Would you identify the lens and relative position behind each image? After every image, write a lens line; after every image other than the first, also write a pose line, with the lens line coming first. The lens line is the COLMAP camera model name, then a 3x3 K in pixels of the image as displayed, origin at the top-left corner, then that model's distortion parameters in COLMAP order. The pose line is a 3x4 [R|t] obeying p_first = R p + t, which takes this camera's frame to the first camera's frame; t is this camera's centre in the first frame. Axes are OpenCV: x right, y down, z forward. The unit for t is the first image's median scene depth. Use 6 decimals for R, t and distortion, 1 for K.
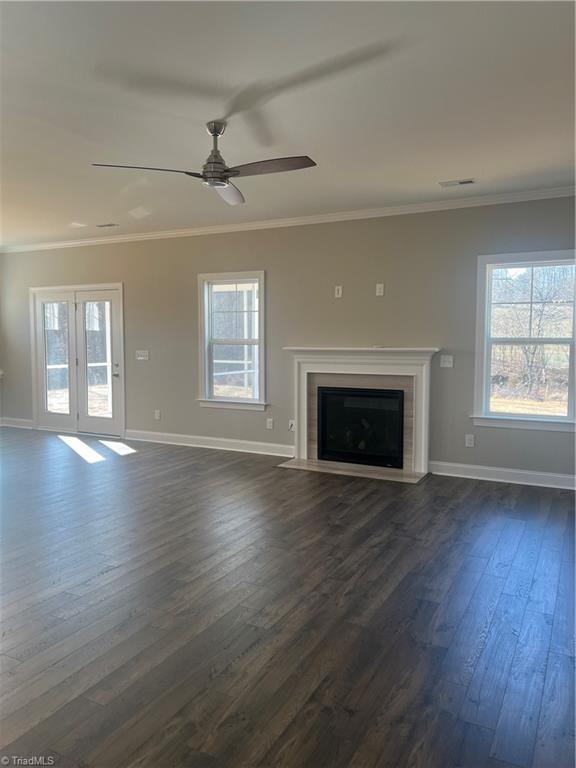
lens RADIAL K [[575.9, 0, 291.8], [0, 575.9, 386.9], [0, 0, 1]] dist [0.002998, 0.000146]
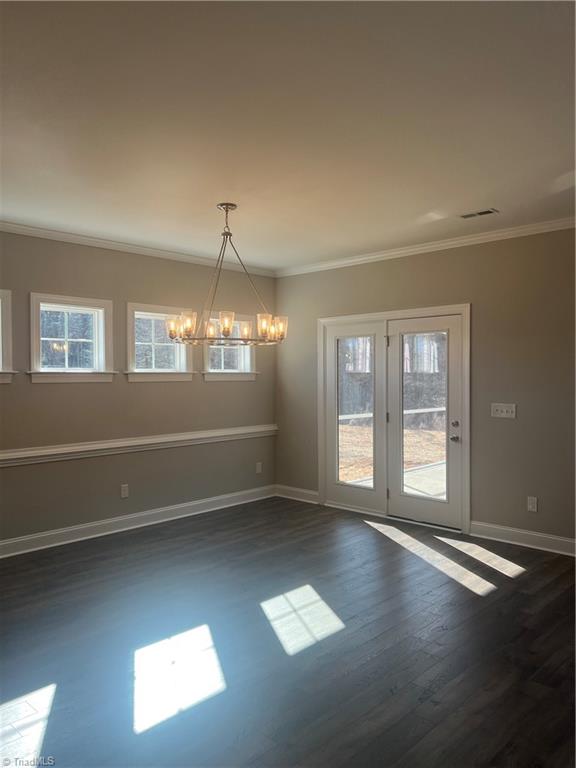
lens RADIAL K [[575.9, 0, 286.1], [0, 575.9, 383.4], [0, 0, 1]] dist [0.002998, 0.000146]
pose [[0.953892, -0.002757, -0.300138, -0.279635], [-0.019989, 0.997154, -0.072688, -0.031002], [0.299484, 0.075336, 0.951122, 0.275576]]
